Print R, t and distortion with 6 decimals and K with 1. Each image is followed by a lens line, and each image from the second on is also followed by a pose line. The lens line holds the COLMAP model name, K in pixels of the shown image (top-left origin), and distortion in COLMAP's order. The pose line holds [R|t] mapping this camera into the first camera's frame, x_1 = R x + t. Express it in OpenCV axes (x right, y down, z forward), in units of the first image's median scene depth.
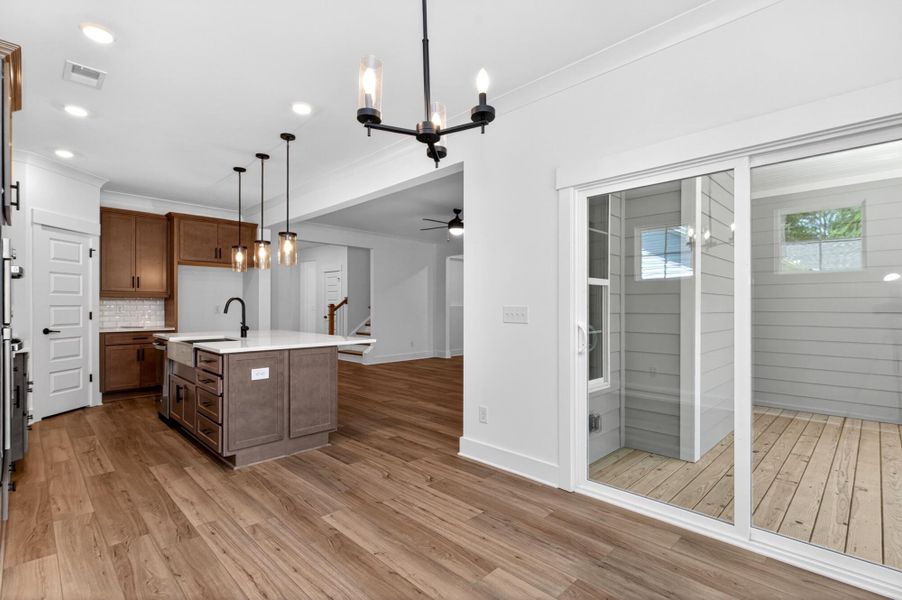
lens RADIAL K [[427.3, 0, 452.7], [0, 427.3, 304.5], [0, 0, 1]] dist [0.013794, -0.002440]
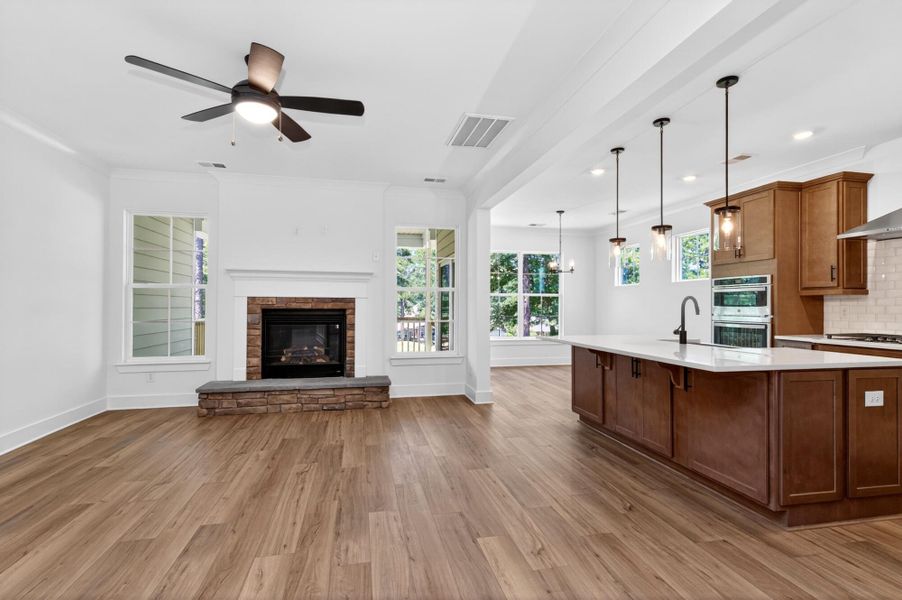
lens RADIAL K [[427.3, 0, 451.7], [0, 427.3, 301.5], [0, 0, 1]] dist [0.013794, -0.002440]
pose [[-0.841312, 0.003314, 0.540540, -0.965932], [-0.002889, 0.999939, -0.010628, 0.007040], [-0.540542, -0.010503, -0.841251, 3.343779]]
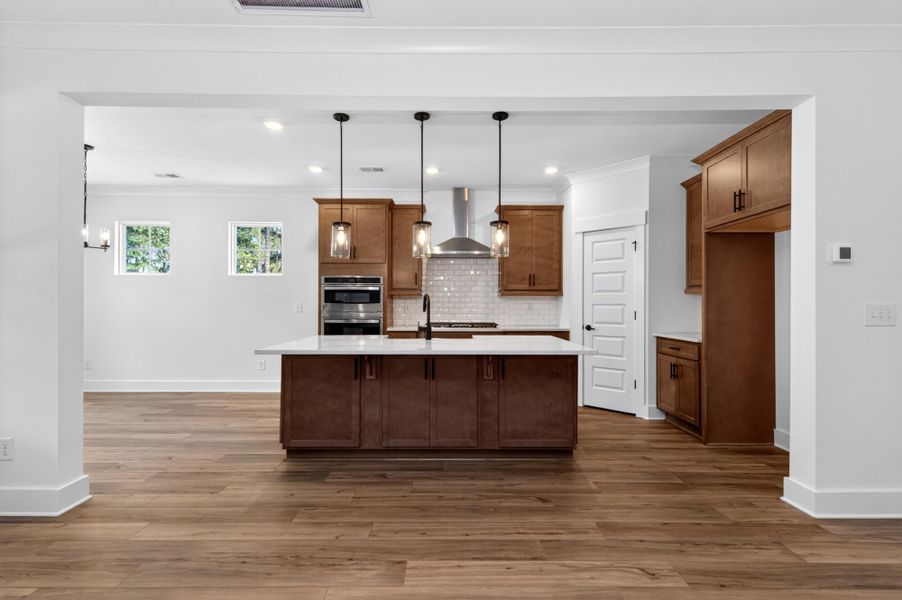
lens RADIAL K [[427.3, 0, 448.9], [0, 427.3, 303.6], [0, 0, 1]] dist [0.013794, -0.002440]
pose [[-0.703977, -0.002896, -0.710217, 0.160082], [-0.002566, 0.999996, -0.001534, 0.007169], [0.710218, 0.000743, -0.703981, 2.819362]]
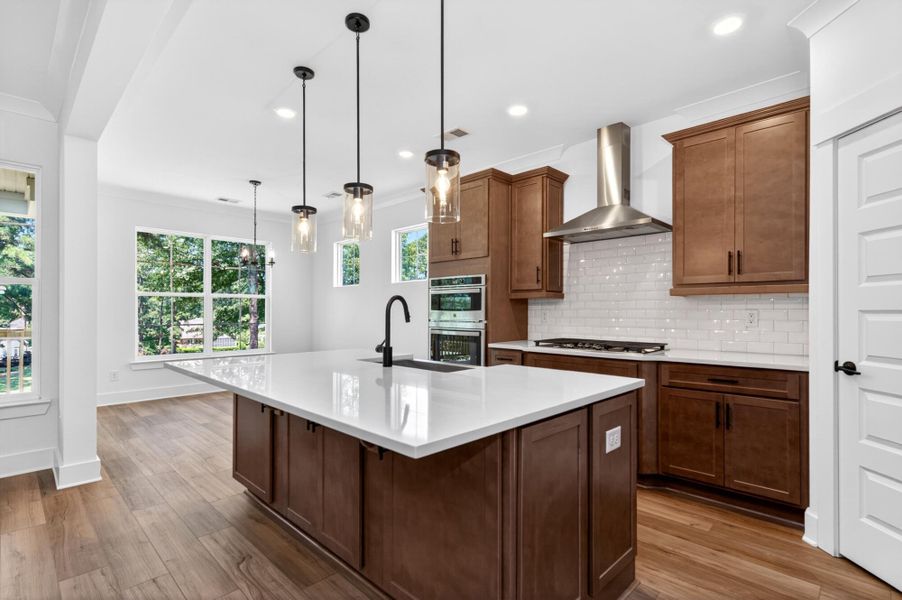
lens RADIAL K [[427.3, 0, 452.2], [0, 427.3, 309.5], [0, 0, 1]] dist [0.013794, -0.002440]
pose [[-0.999864, -0.001794, -0.016396, -0.969651], [-0.001732, 0.999991, -0.003794, 0.006892], [0.016403, -0.003765, -0.999858, 2.681629]]
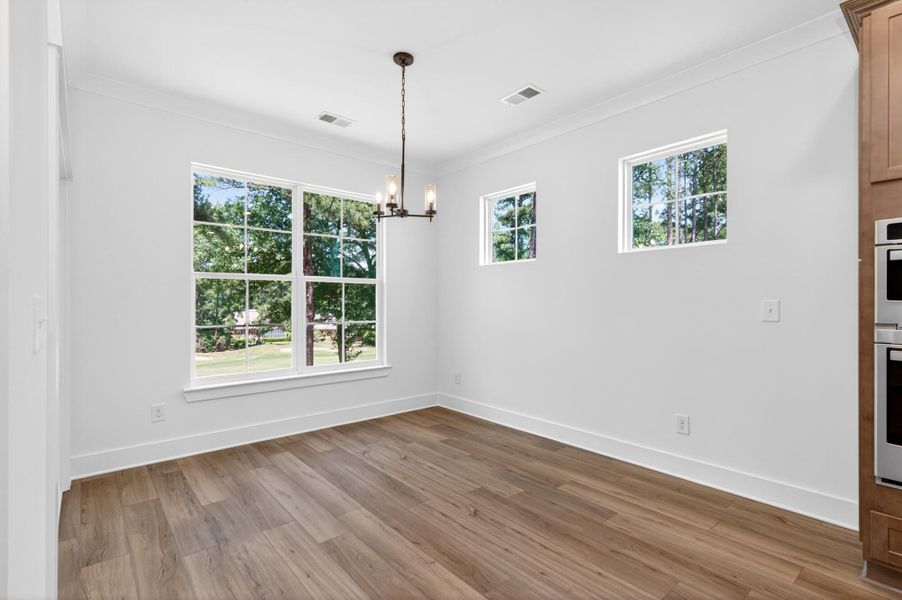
lens RADIAL K [[427.3, 0, 450.5], [0, 427.3, 300.6], [0, 0, 1]] dist [0.013794, -0.002440]
pose [[-0.996913, -0.000082, 0.078519, -0.247928], [-0.000416, 0.999991, -0.004234, 0.005981], [-0.078518, -0.004253, -0.996904, 1.658044]]
